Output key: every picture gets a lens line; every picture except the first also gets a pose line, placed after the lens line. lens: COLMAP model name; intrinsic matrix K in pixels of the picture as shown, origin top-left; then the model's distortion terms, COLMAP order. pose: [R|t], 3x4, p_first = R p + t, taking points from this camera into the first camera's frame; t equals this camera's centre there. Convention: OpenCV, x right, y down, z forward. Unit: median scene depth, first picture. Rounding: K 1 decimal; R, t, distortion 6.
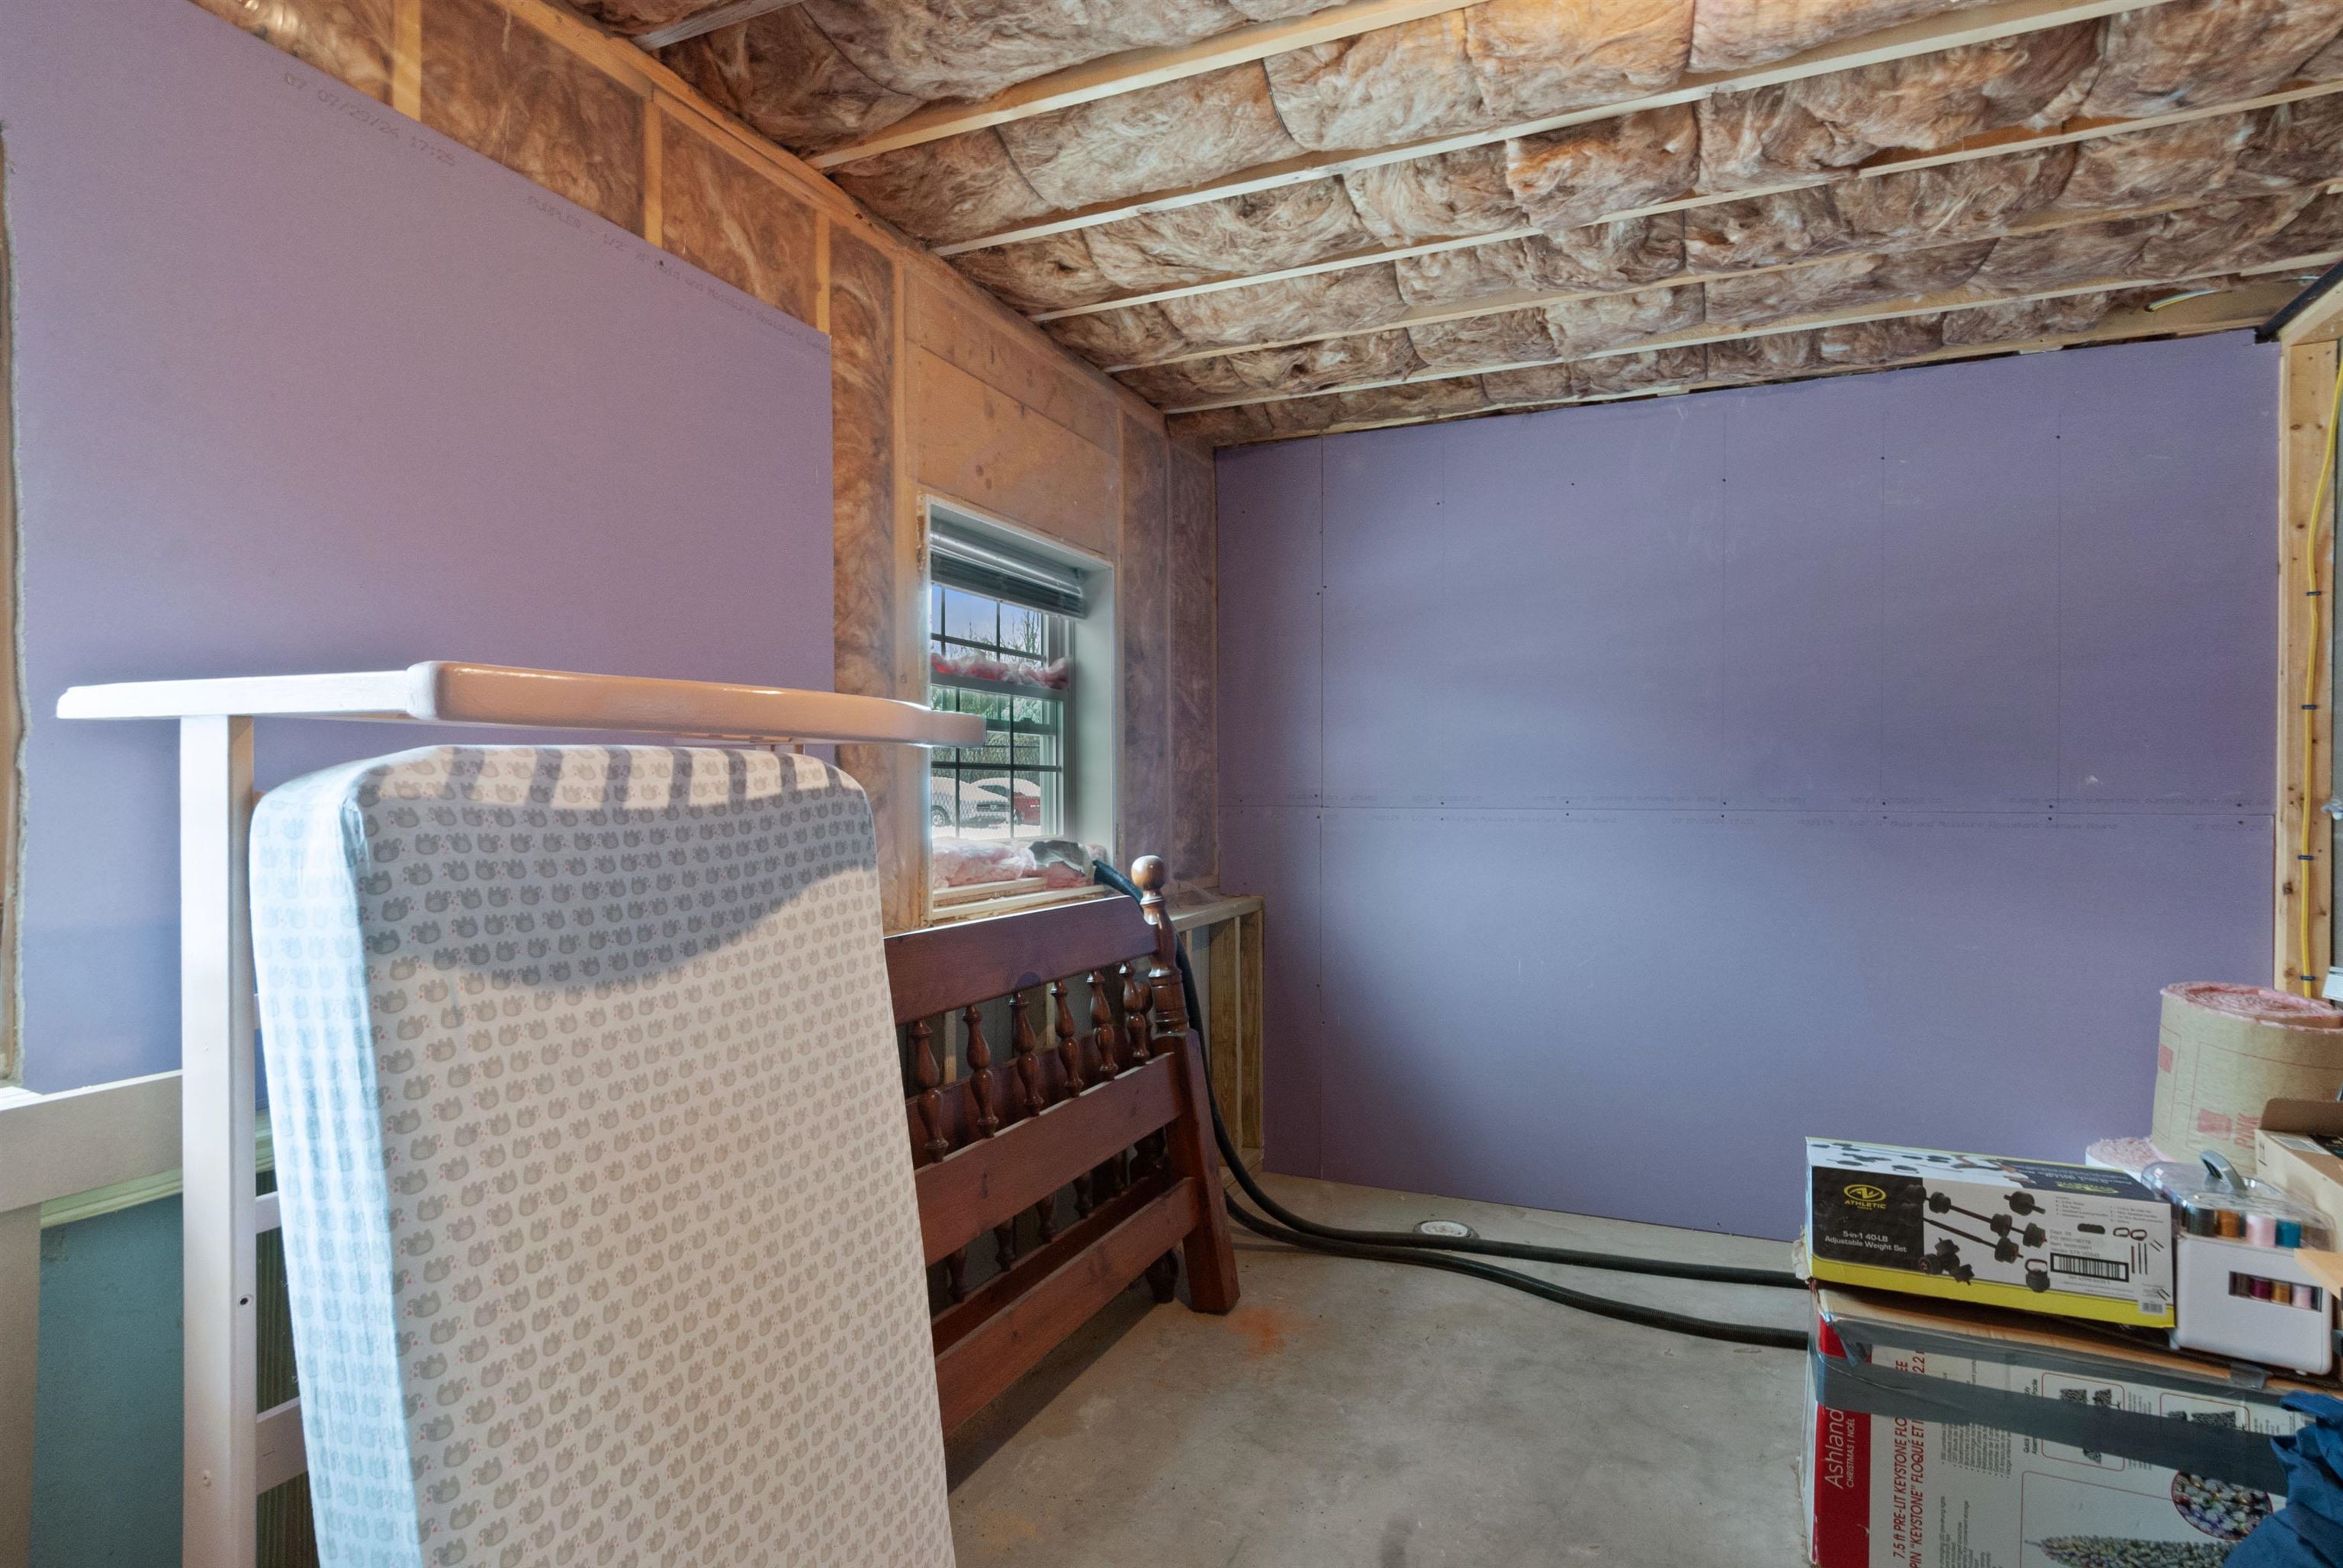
lens RADIAL K [[1254.3, 0, 1171.5], [0, 1254.3, 784.0], [0, 0, 1]] dist [0.012265, -0.014274]
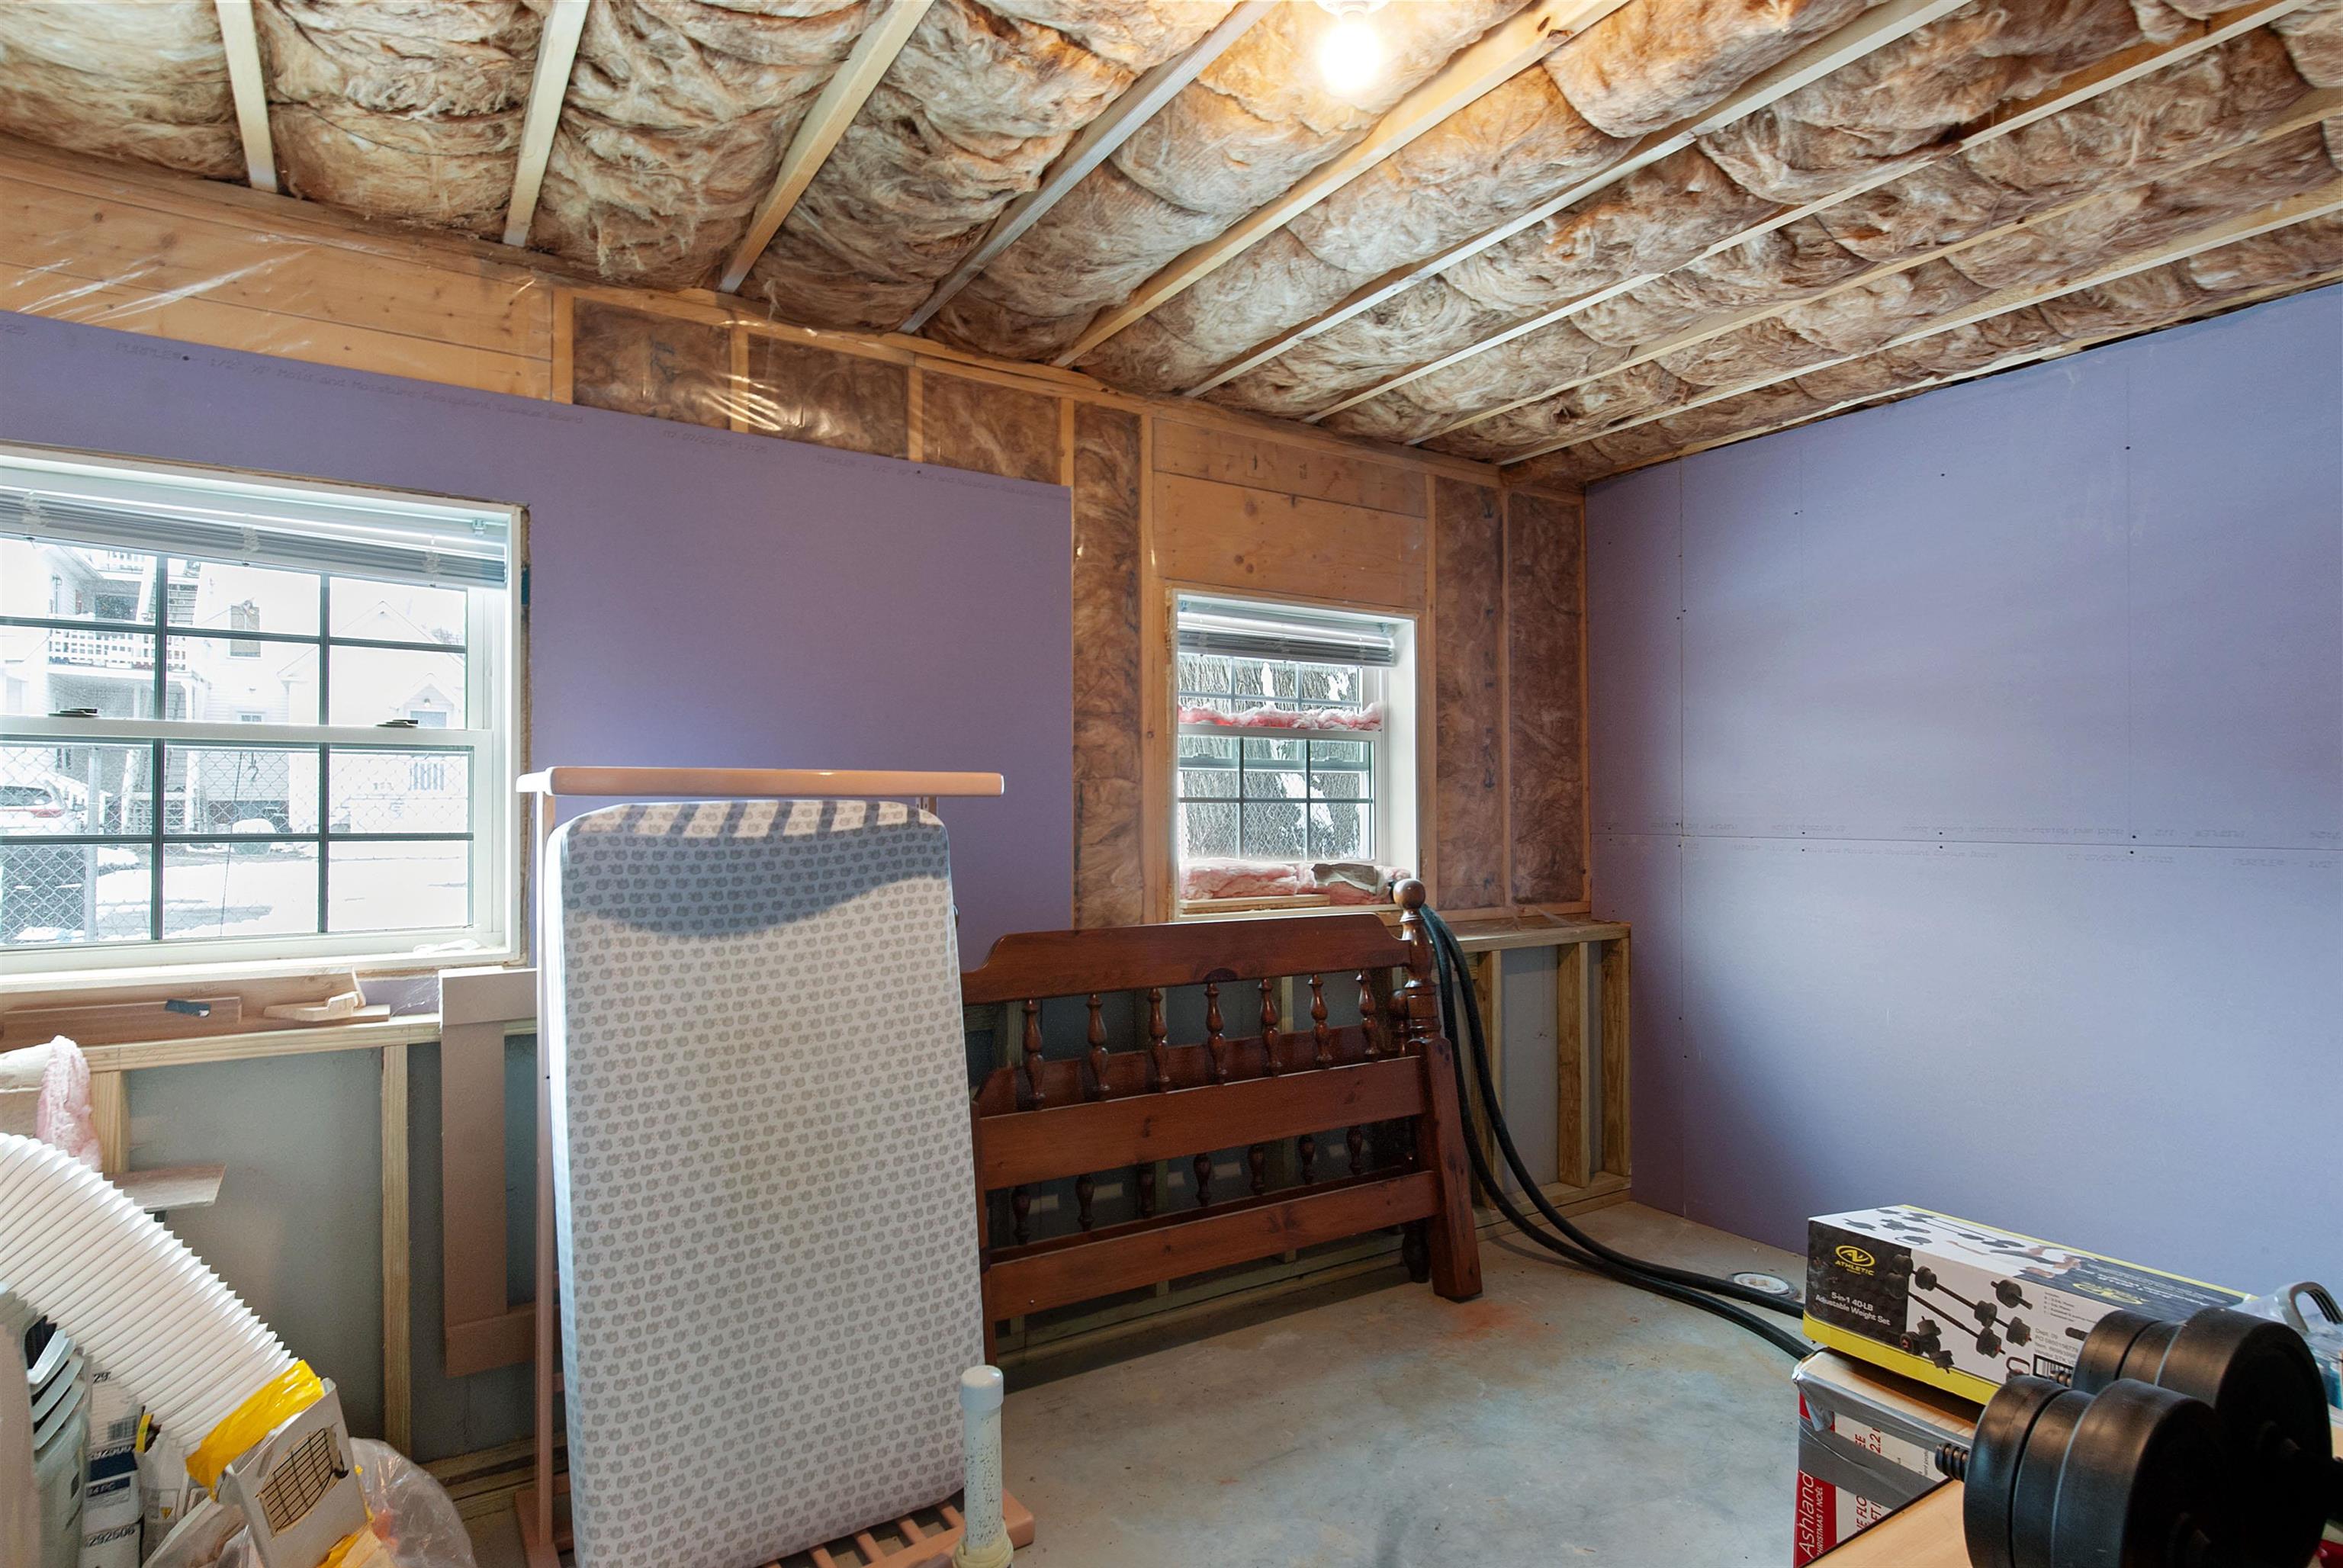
lens RADIAL K [[1254.3, 0, 1171.5], [0, 1254.3, 784.0], [0, 0, 1]] dist [0.012265, -0.014274]
pose [[0.828977, -0.012652, -0.559139, 0.596136], [0.004105, 0.999855, -0.016539, -0.013039], [0.559267, 0.011415, 0.828909, -0.063697]]
